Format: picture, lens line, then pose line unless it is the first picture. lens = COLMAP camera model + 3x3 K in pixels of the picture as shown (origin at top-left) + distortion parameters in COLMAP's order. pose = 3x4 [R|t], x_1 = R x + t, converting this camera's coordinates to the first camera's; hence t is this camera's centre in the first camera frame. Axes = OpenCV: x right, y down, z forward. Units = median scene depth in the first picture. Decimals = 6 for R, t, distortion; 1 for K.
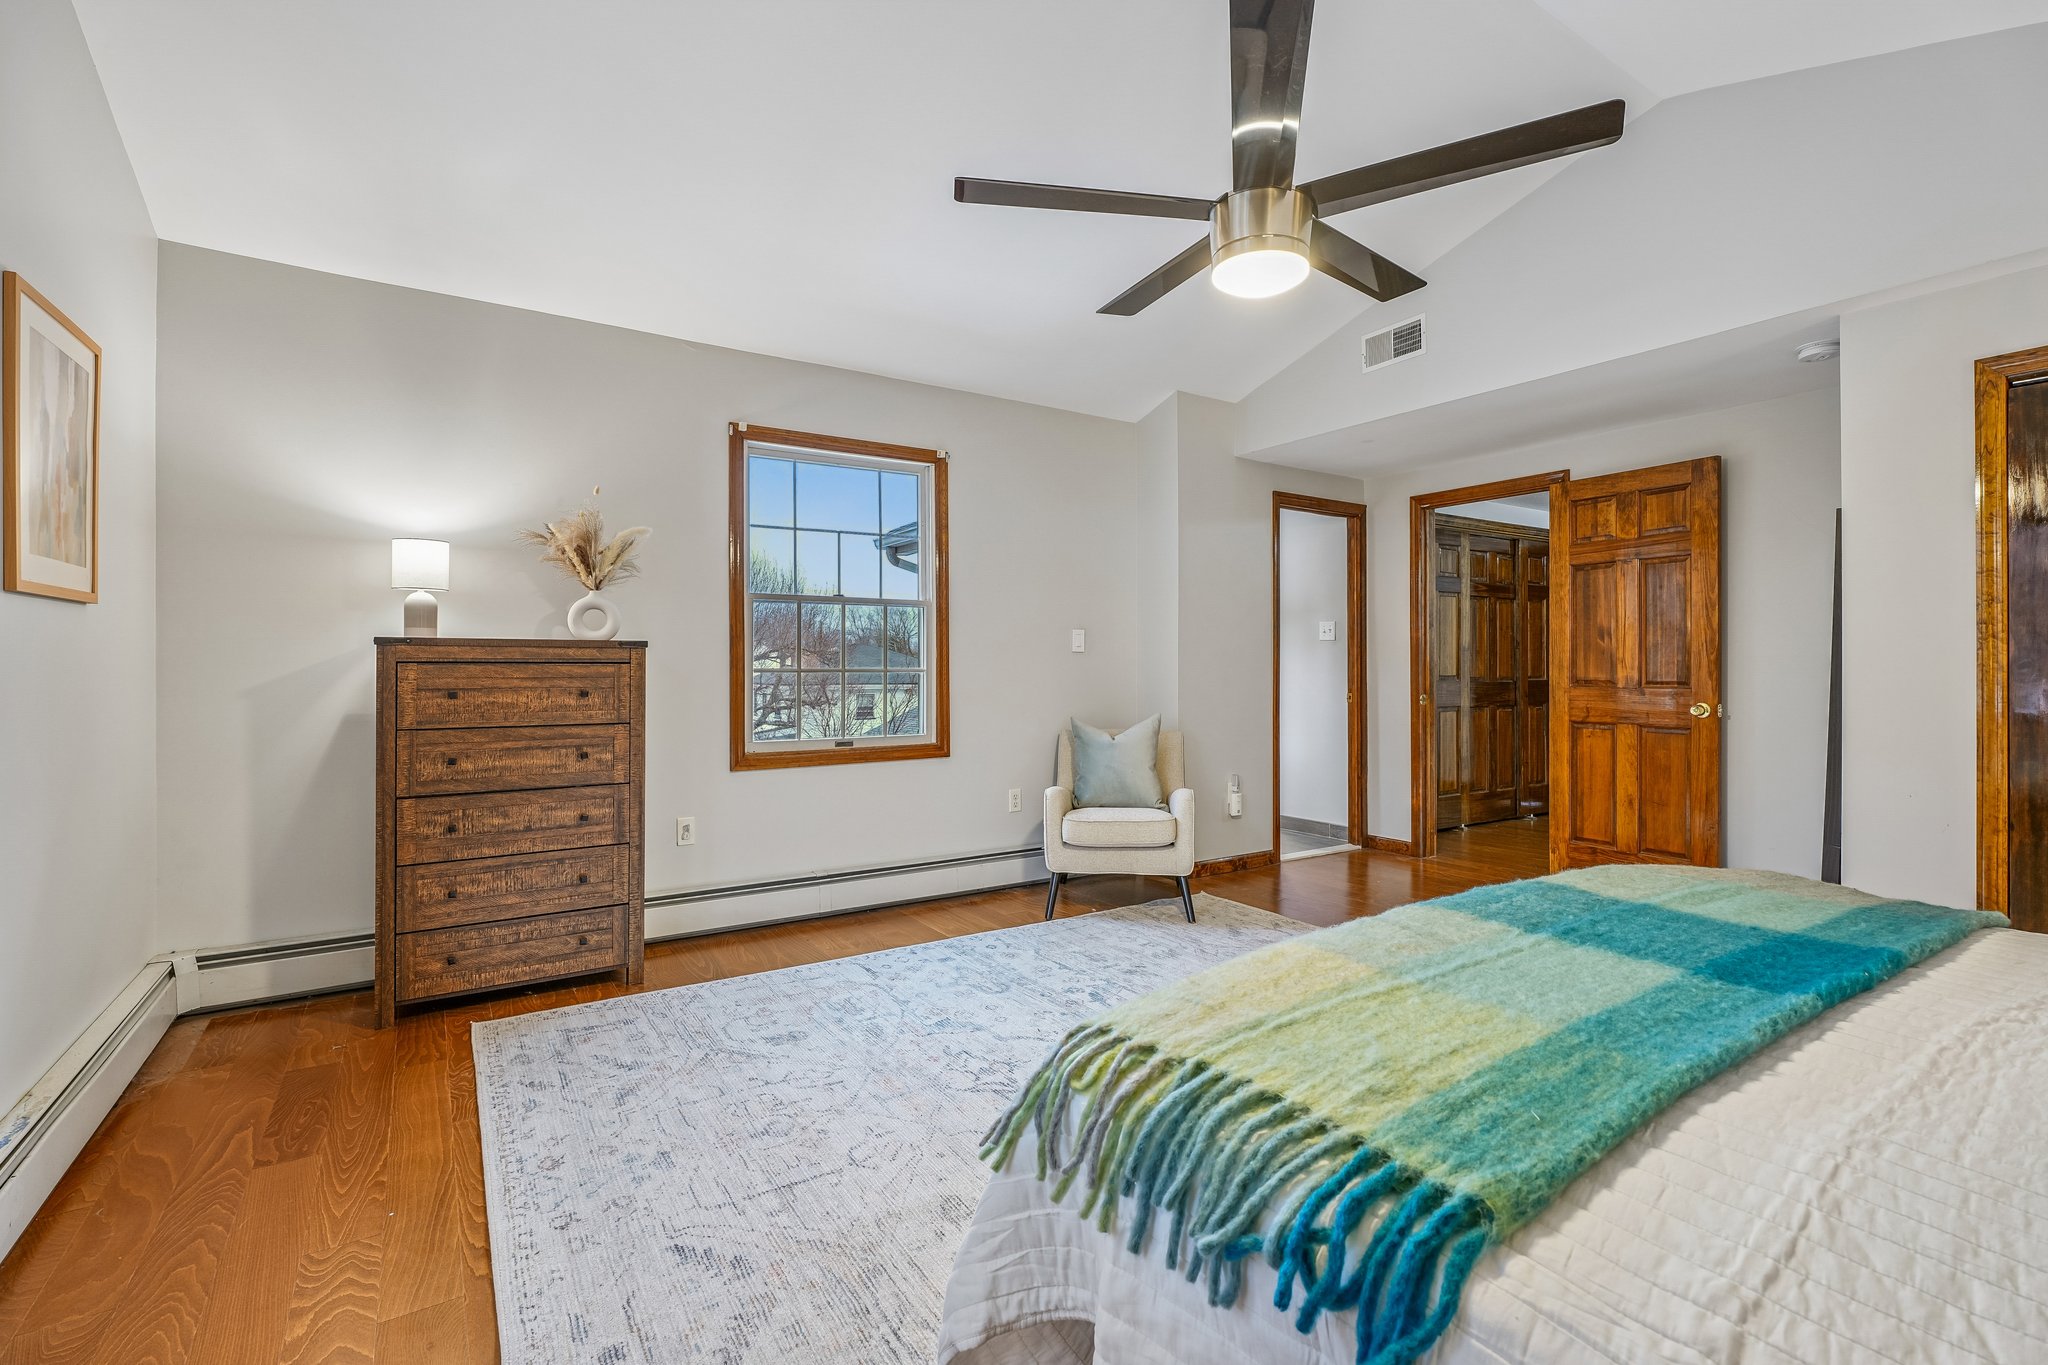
lens RADIAL K [[917.0, 0, 1024.6], [0, 917.0, 674.4], [0, 0, 1]] dist [-0.006217, 0.001147]
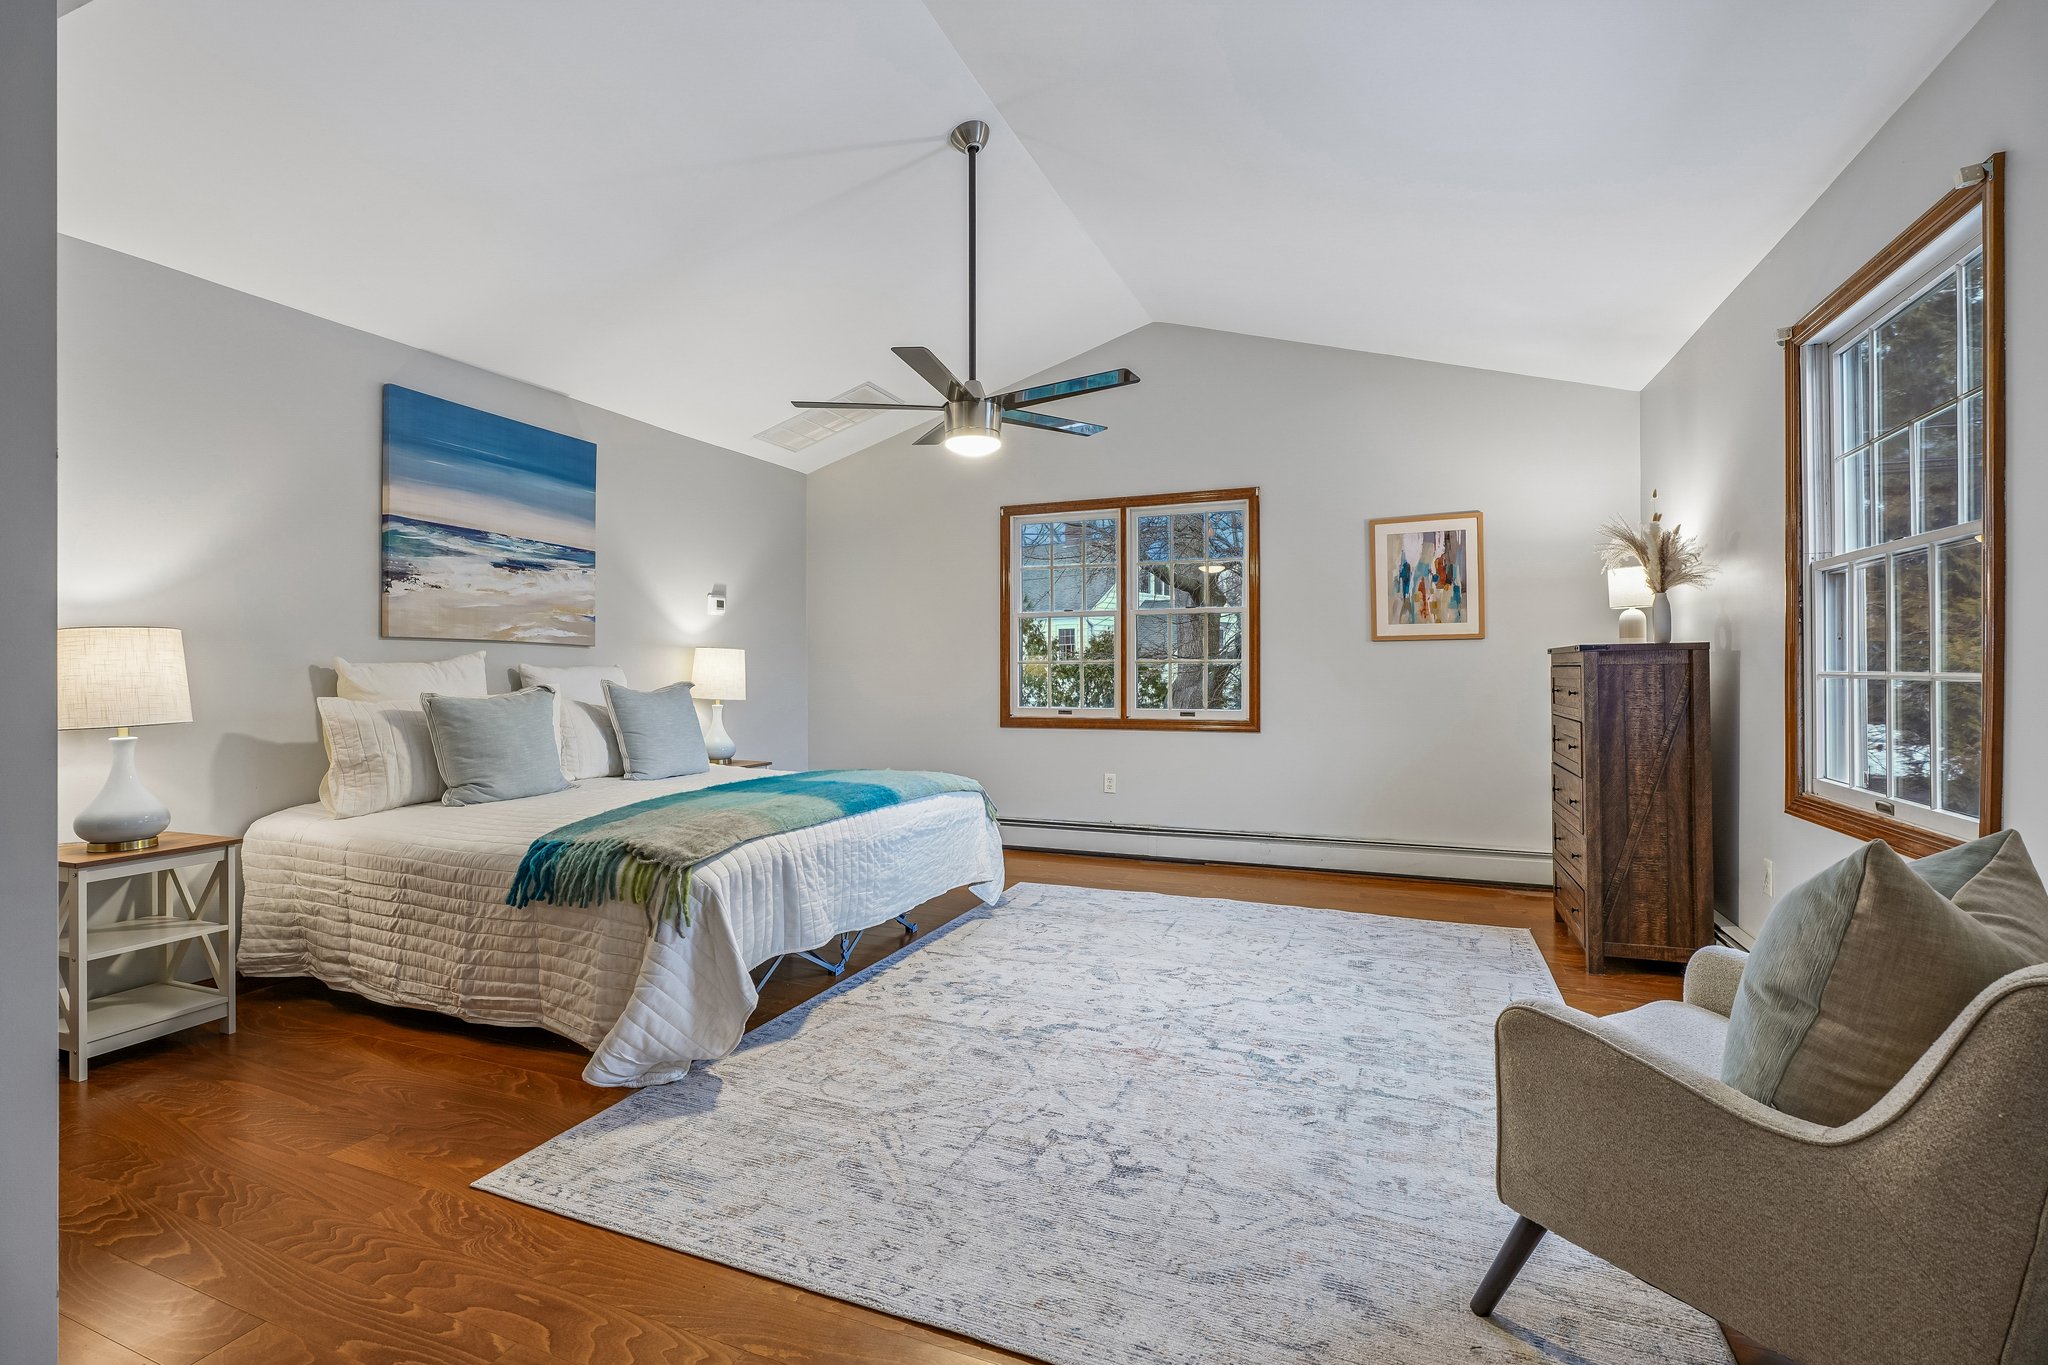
lens RADIAL K [[917.0, 0, 1024.4], [0, 917.0, 668.9], [0, 0, 1]] dist [-0.006217, 0.001147]
pose [[-0.820278, 0.009364, -0.571888, 0.743802], [0.007824, 0.999956, 0.005150, -0.021489], [0.571911, -0.000250, -0.820316, 1.566592]]
